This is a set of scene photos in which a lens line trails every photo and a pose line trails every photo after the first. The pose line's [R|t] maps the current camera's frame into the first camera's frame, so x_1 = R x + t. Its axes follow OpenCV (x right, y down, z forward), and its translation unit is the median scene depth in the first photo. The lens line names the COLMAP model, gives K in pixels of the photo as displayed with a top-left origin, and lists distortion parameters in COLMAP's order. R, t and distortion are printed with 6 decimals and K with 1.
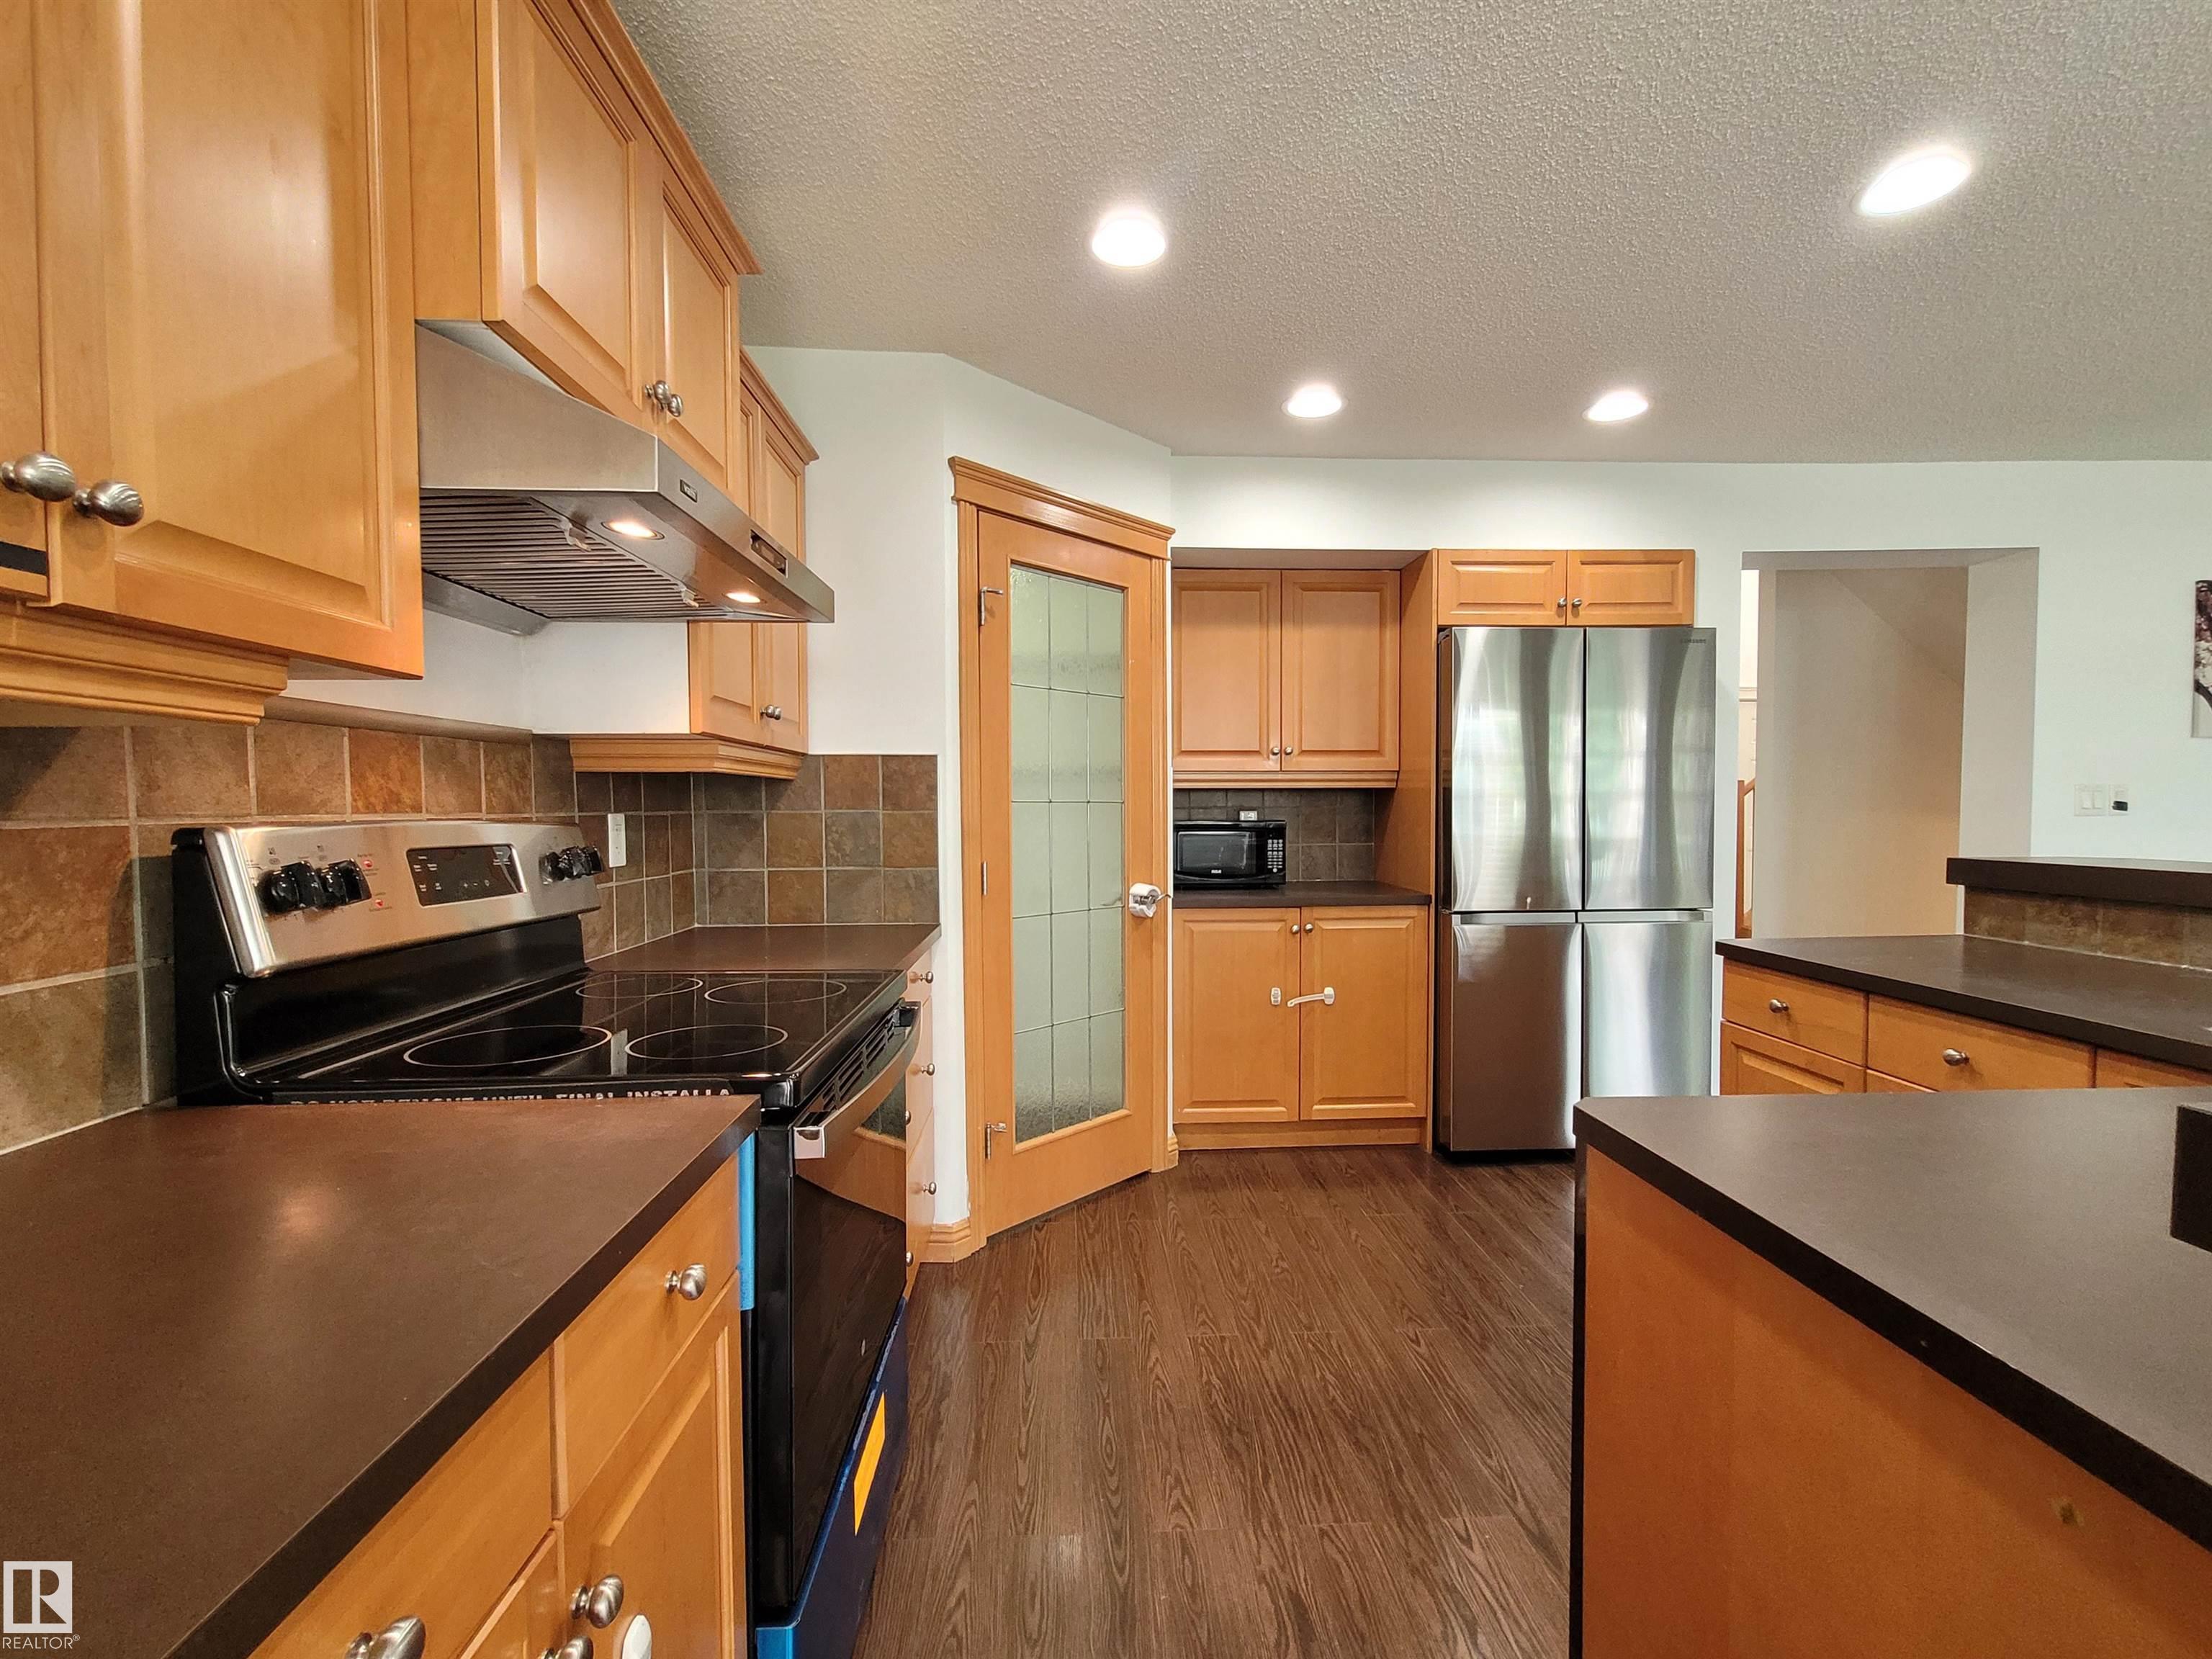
lens RADIAL K [[962.5, 0, 1110.6], [0, 962.5, 838.9], [0, 0, 1]] dist [0.000654, -0.000394]
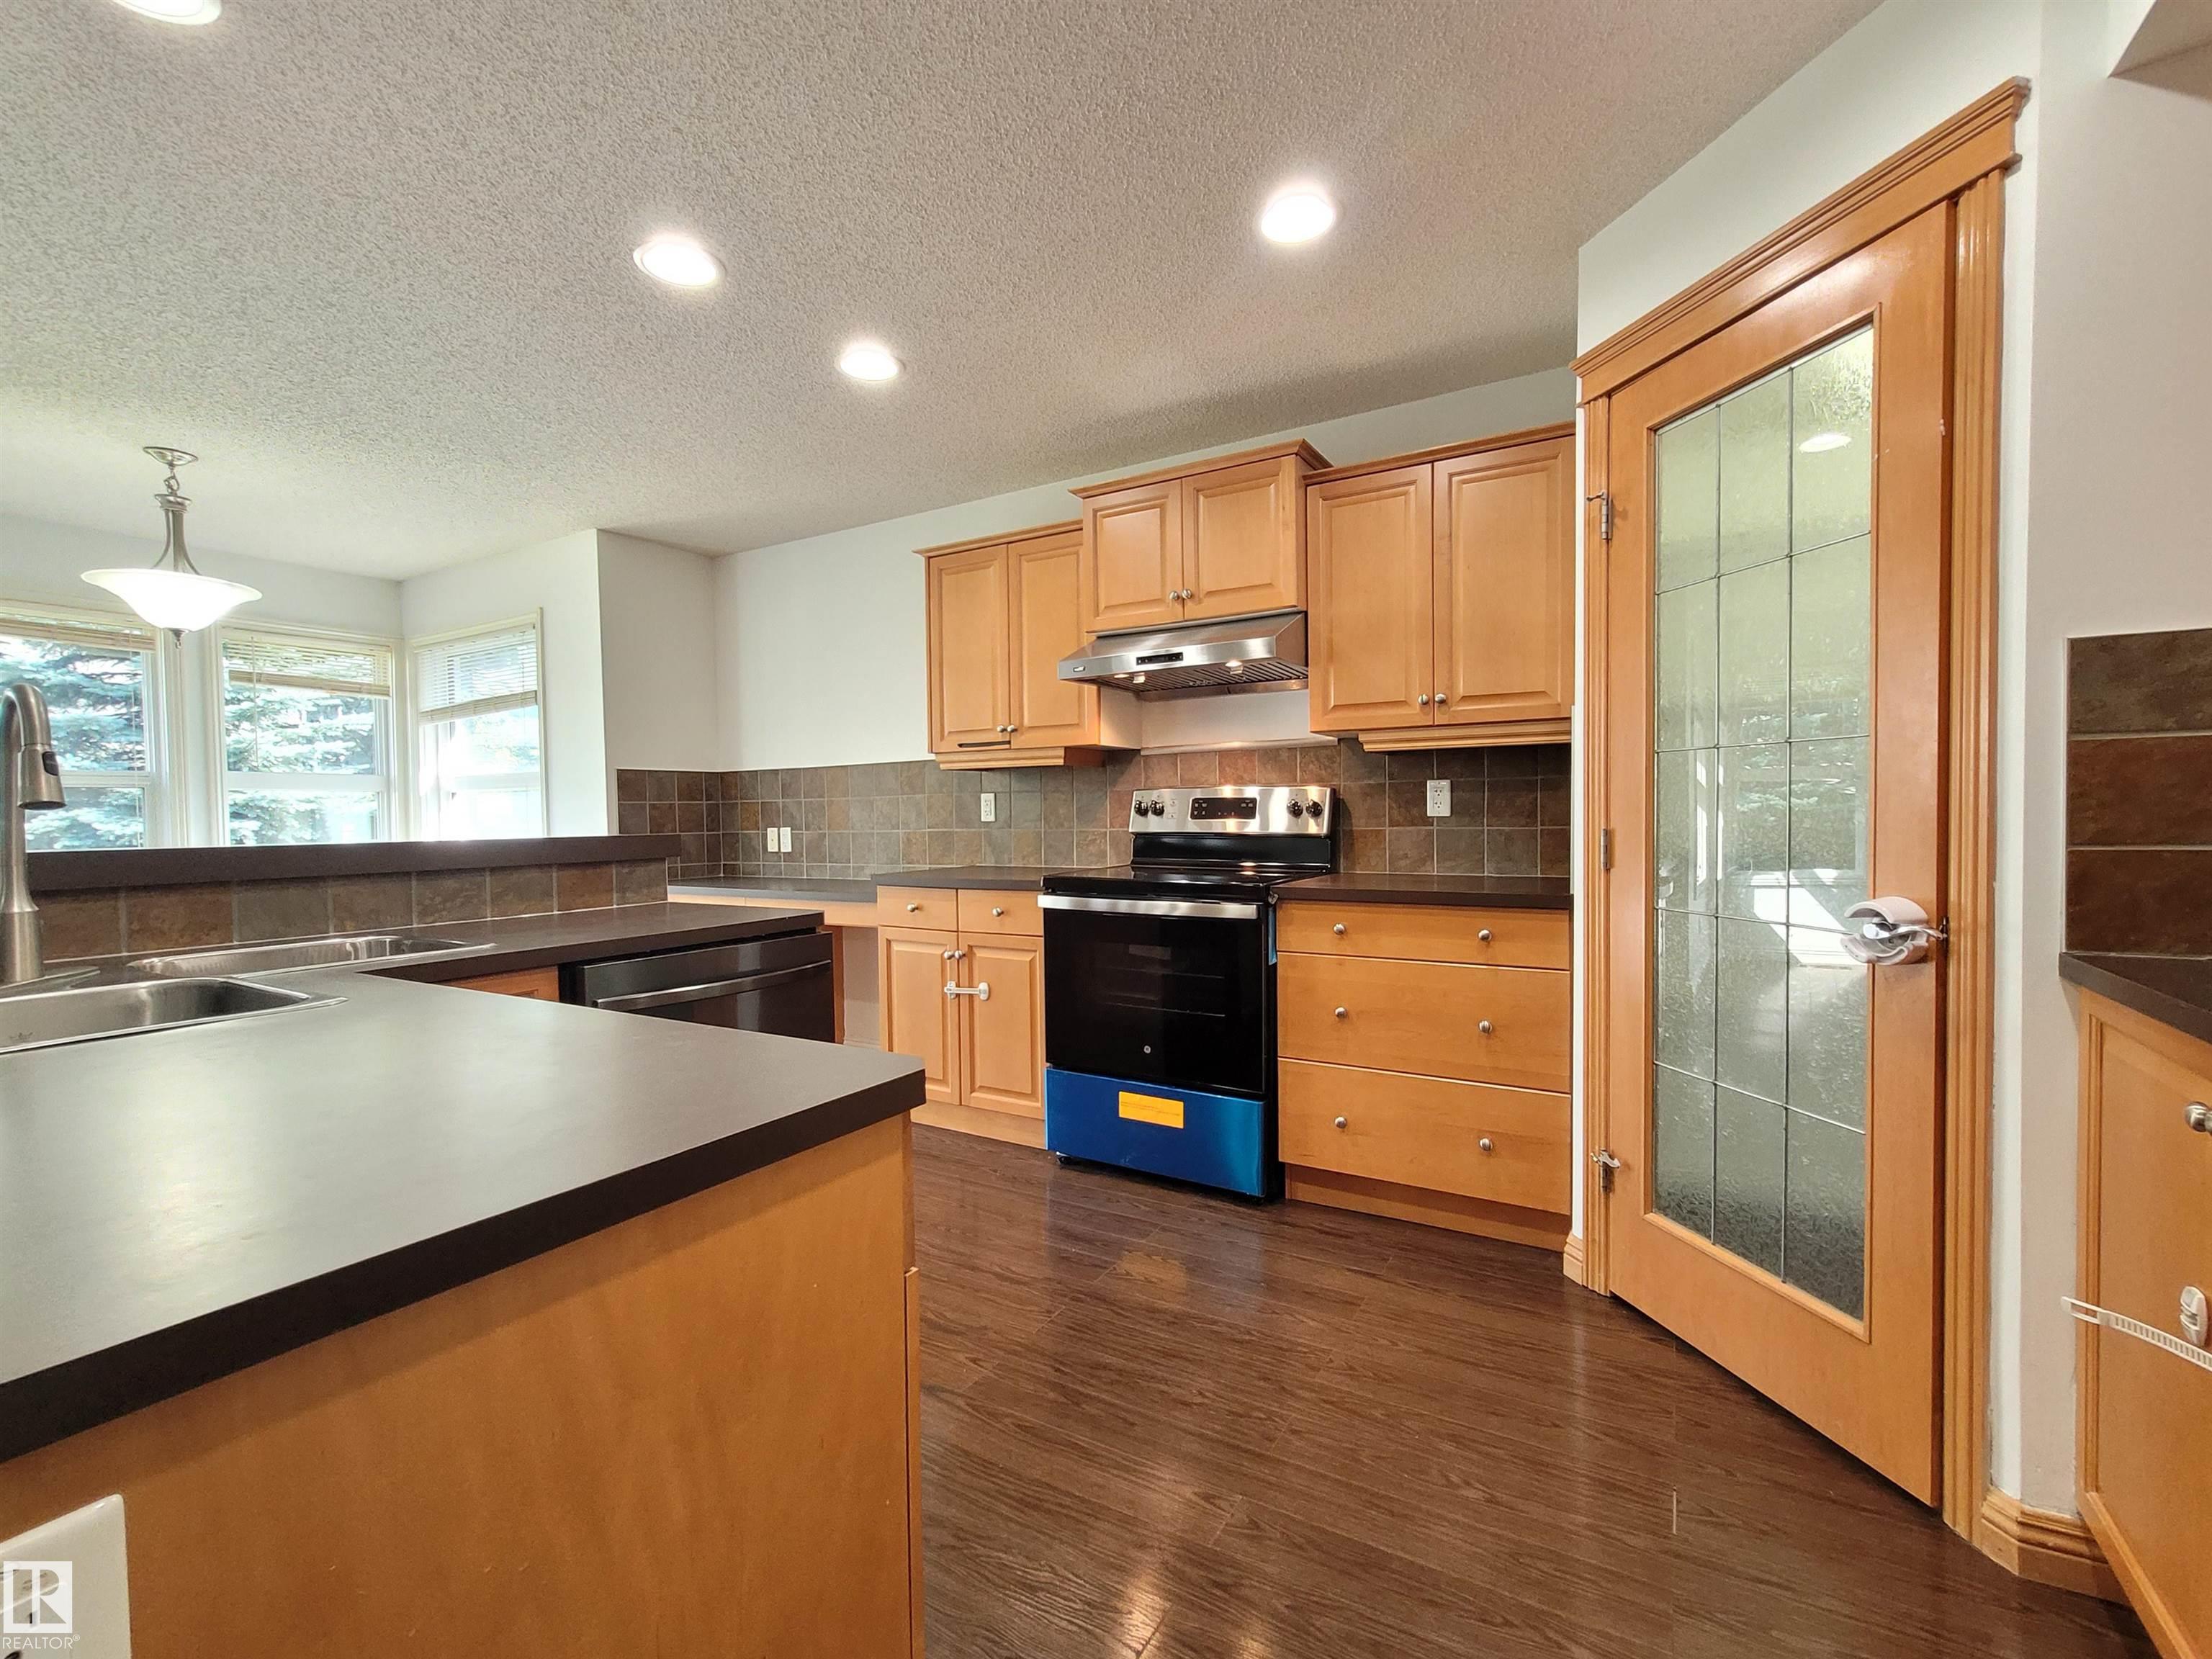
lens RADIAL K [[962.5, 0, 1110.6], [0, 962.5, 838.9], [0, 0, 1]] dist [0.000654, -0.000394]
pose [[-0.547537, 0.036454, -0.835987, 0.807193], [-0.011674, 0.998621, 0.051191, -0.004886], [0.836700, 0.037788, -0.546357, 1.129365]]
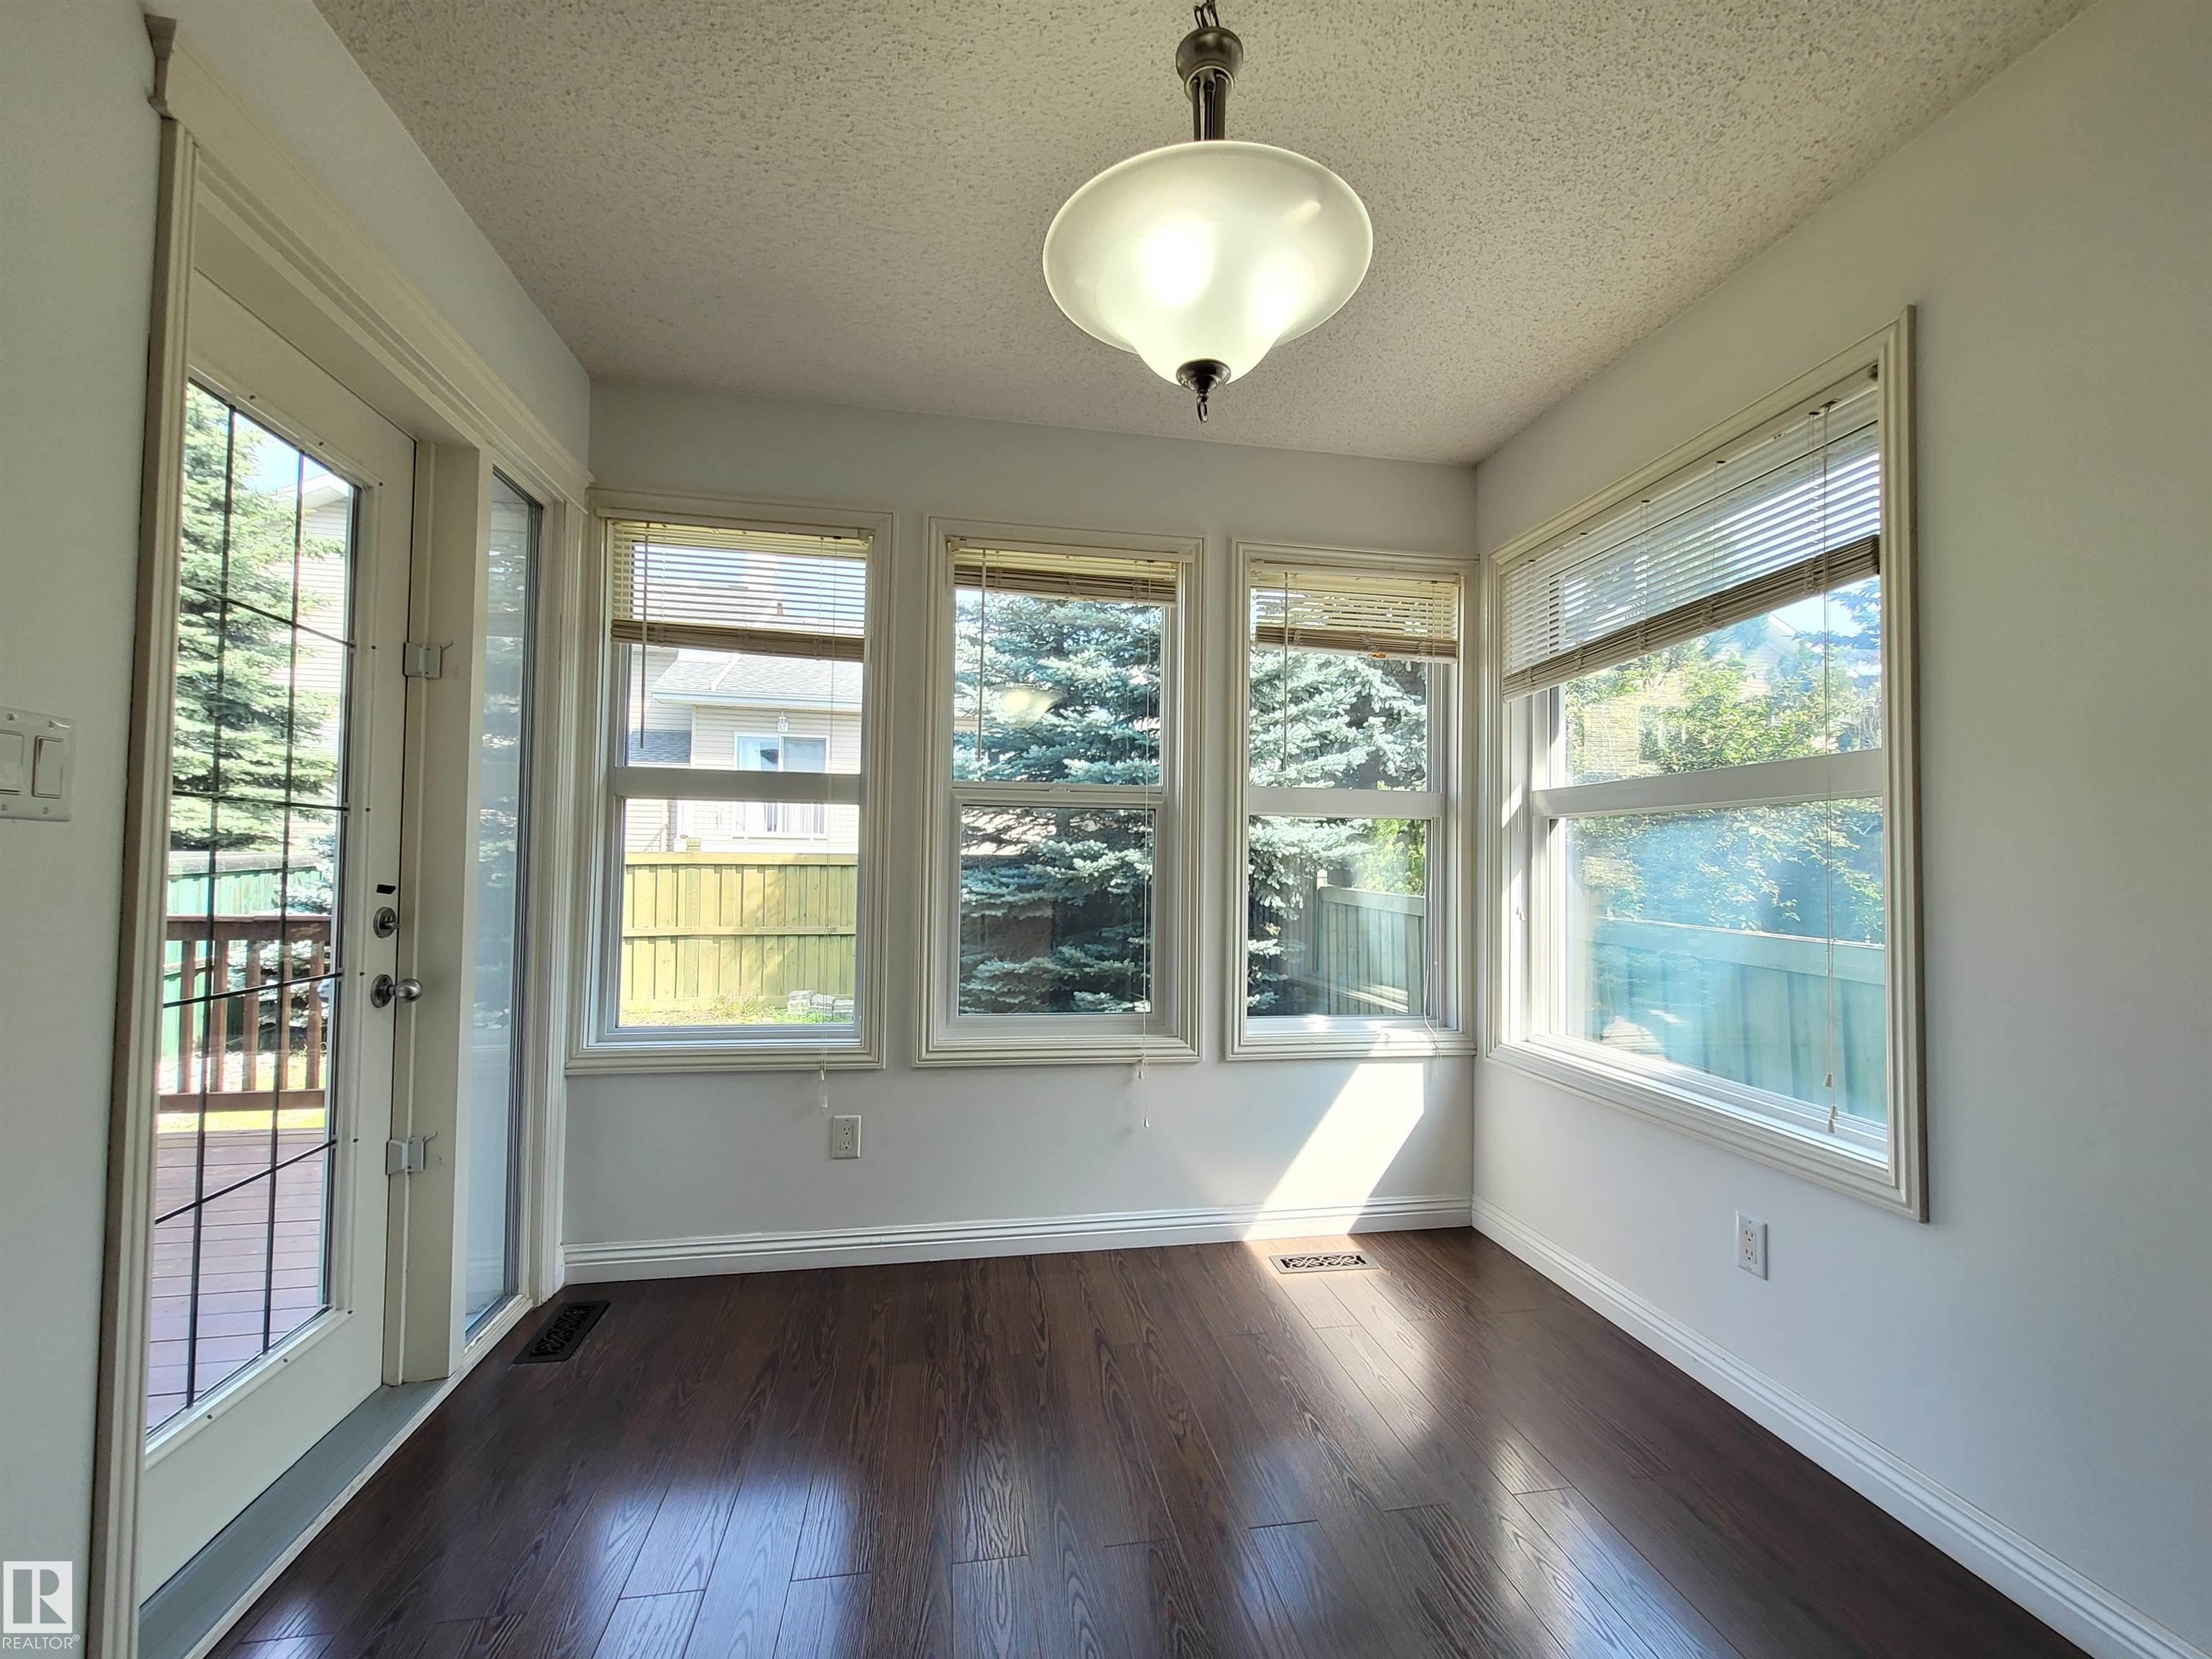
lens RADIAL K [[919.7, 0, 1114.3], [0, 919.7, 839.1], [0, 0, 1]] dist [0.000899, -0.000157]
pose [[-0.990877, -0.011355, -0.134290, 0.506471], [-0.012245, 0.999908, 0.005803, 0.042103], [0.134212, 0.007394, -0.990925, -0.174568]]
